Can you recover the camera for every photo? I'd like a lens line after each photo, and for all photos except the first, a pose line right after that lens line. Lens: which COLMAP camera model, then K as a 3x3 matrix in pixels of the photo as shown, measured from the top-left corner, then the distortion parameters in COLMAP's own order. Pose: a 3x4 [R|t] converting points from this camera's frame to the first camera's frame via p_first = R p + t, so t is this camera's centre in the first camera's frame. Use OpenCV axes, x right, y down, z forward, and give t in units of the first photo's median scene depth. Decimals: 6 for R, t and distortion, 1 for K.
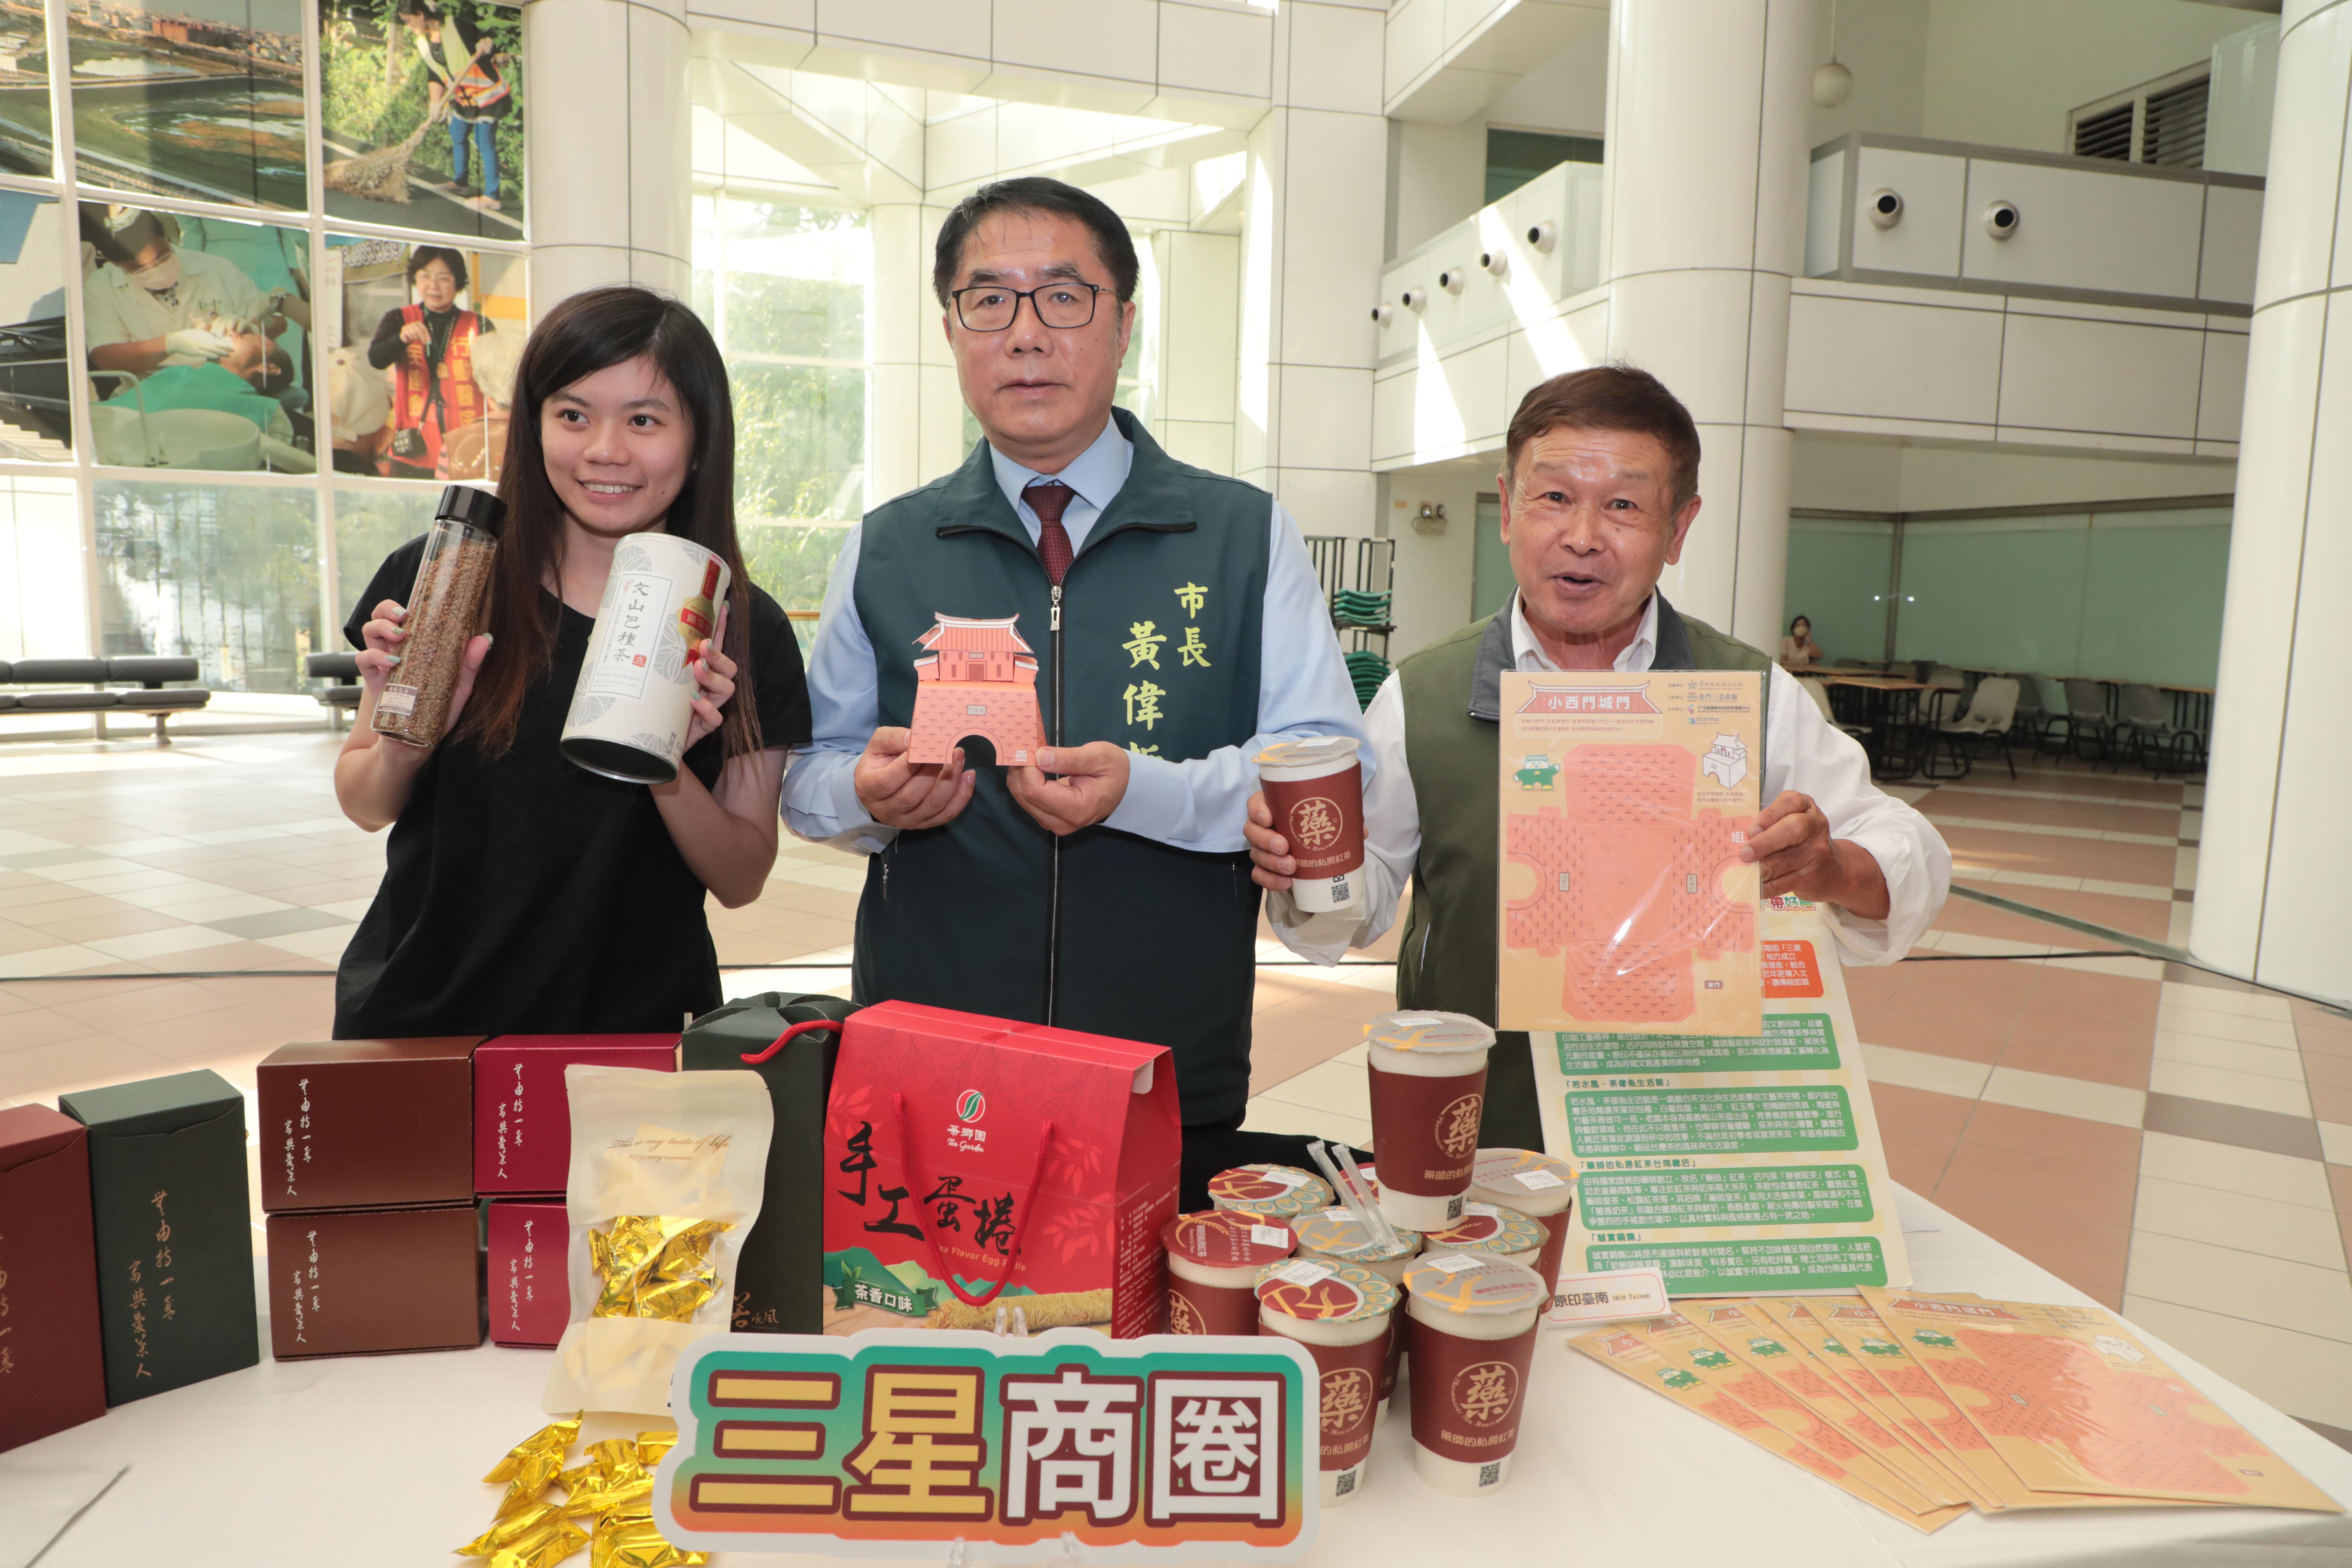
lens RADIAL K [[1613.9, 0, 1176.0], [0, 1613.9, 784.0], [0, 0, 1]] dist [-0.069708, 0.038358]
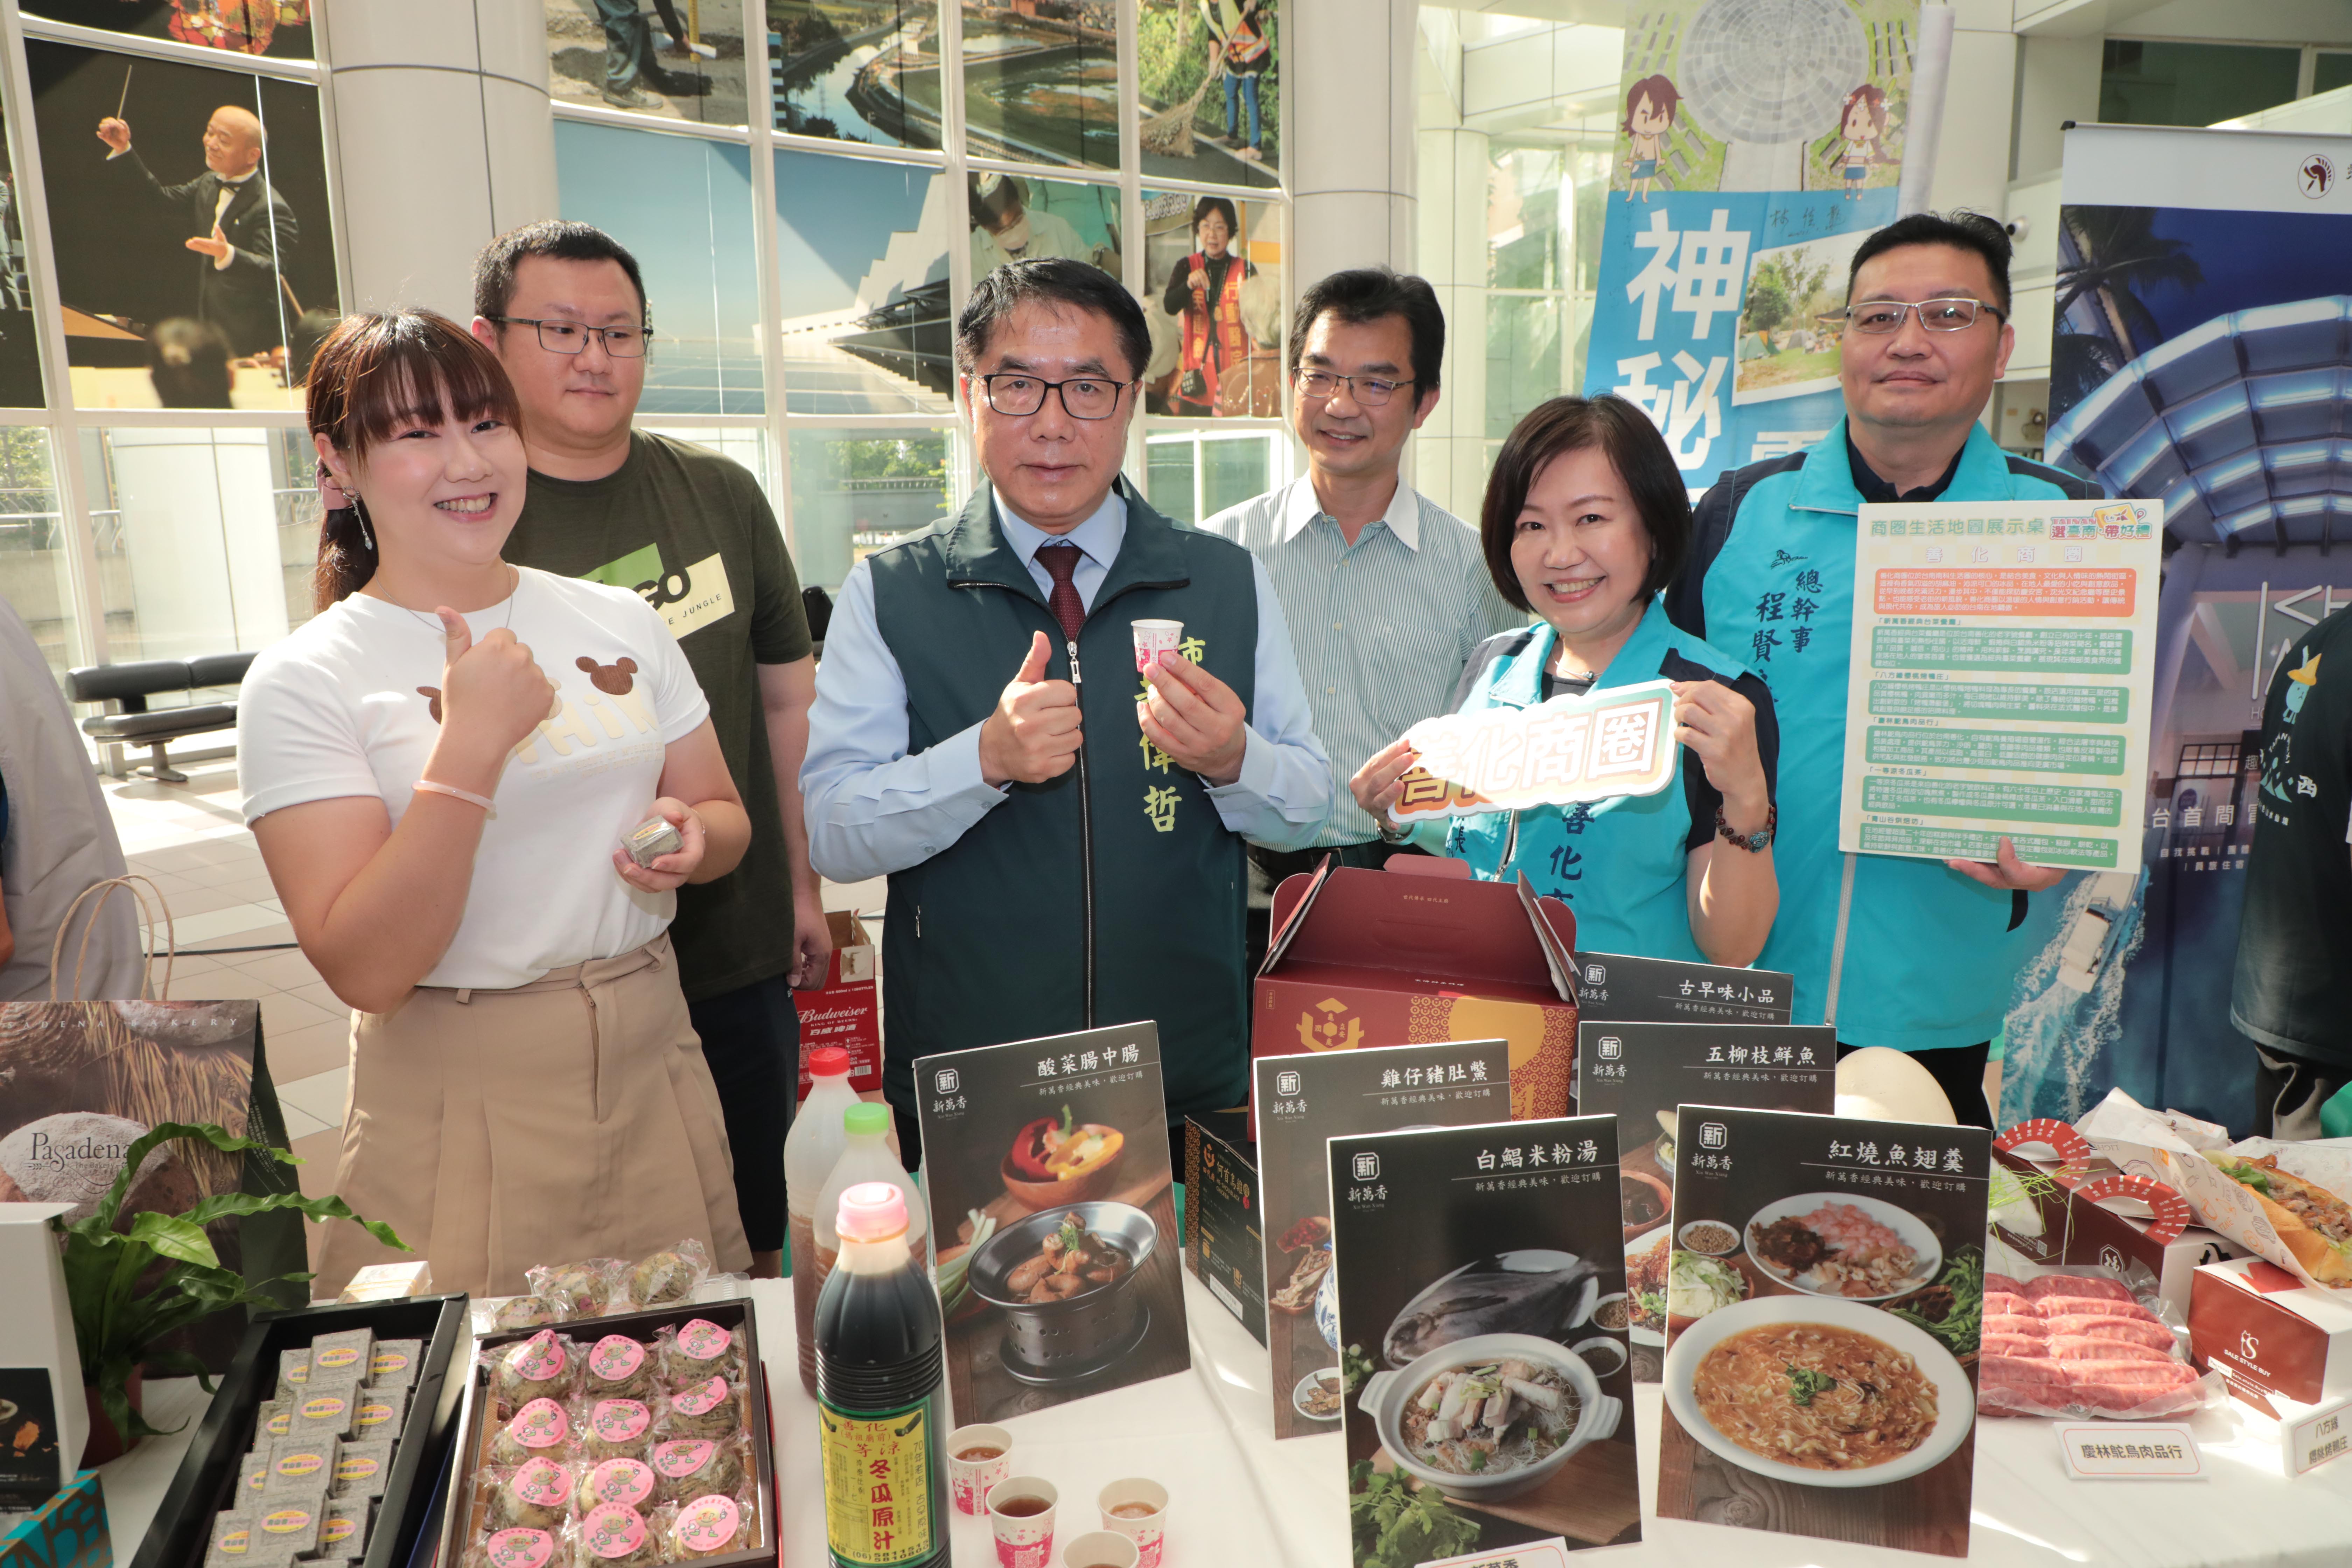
lens RADIAL K [[1613.9, 0, 1176.0], [0, 1613.9, 784.0], [0, 0, 1]] dist [-0.069708, 0.038358]
pose [[0.997289, -0.022028, -0.070206, -0.443622], [0.026321, 0.997801, 0.060823, -0.011177], [0.068712, -0.062506, 0.995677, -0.105479]]
